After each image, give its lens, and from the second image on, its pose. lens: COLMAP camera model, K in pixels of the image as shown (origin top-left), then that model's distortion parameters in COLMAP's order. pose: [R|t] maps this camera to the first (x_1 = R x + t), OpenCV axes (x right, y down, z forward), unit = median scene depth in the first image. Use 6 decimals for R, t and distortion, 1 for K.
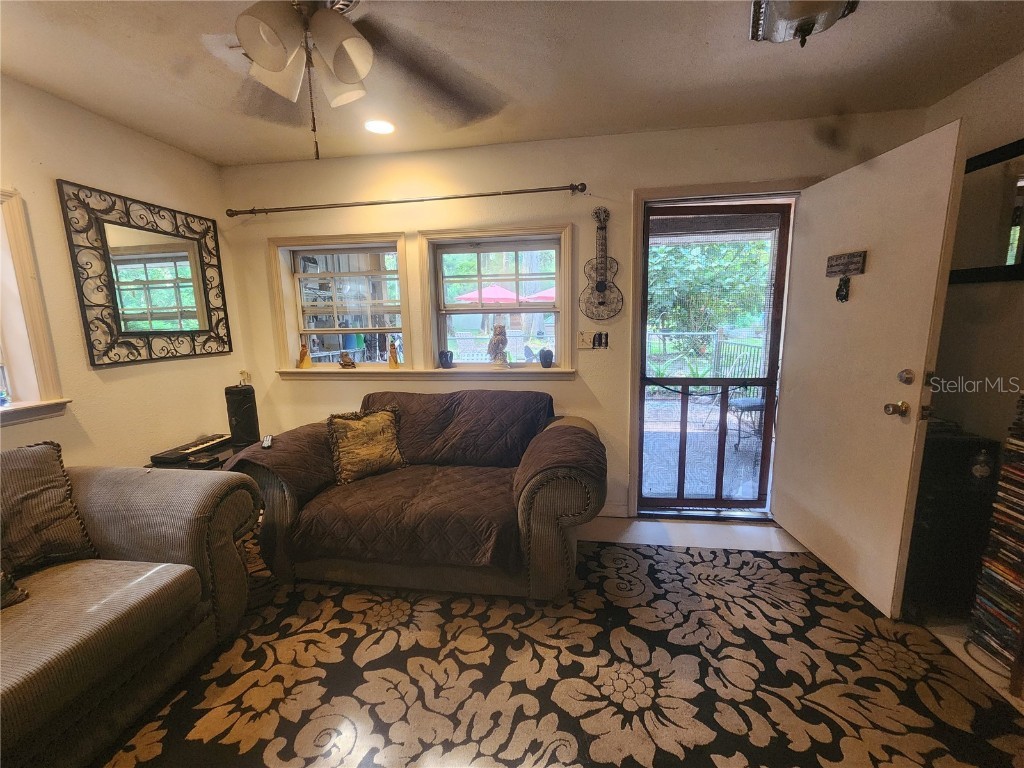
lens RADIAL K [[423.0, 0, 513.9], [0, 423.0, 384.8], [0, 0, 1]] dist [0.000614, 0.000216]
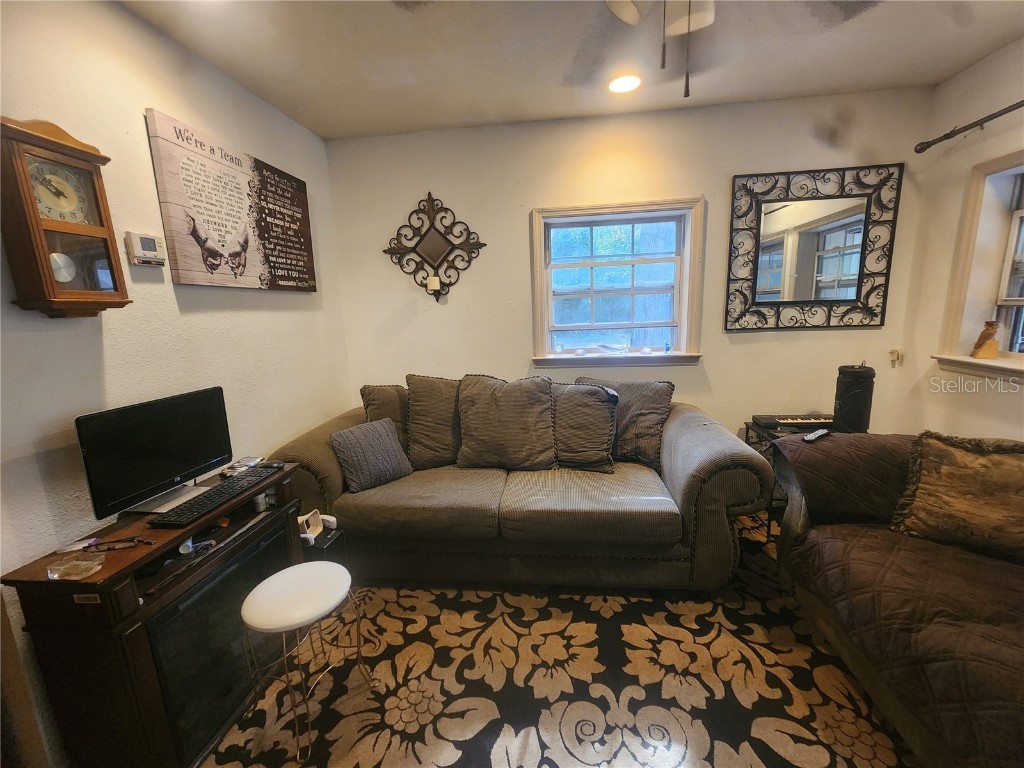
lens RADIAL K [[423.0, 0, 513.9], [0, 423.0, 384.8], [0, 0, 1]] dist [0.000614, 0.000216]
pose [[0.027685, 0.206517, -0.978051, 0.215079], [-0.121749, 0.971839, 0.201759, -0.063189], [0.992175, 0.113491, 0.052048, 0.351563]]
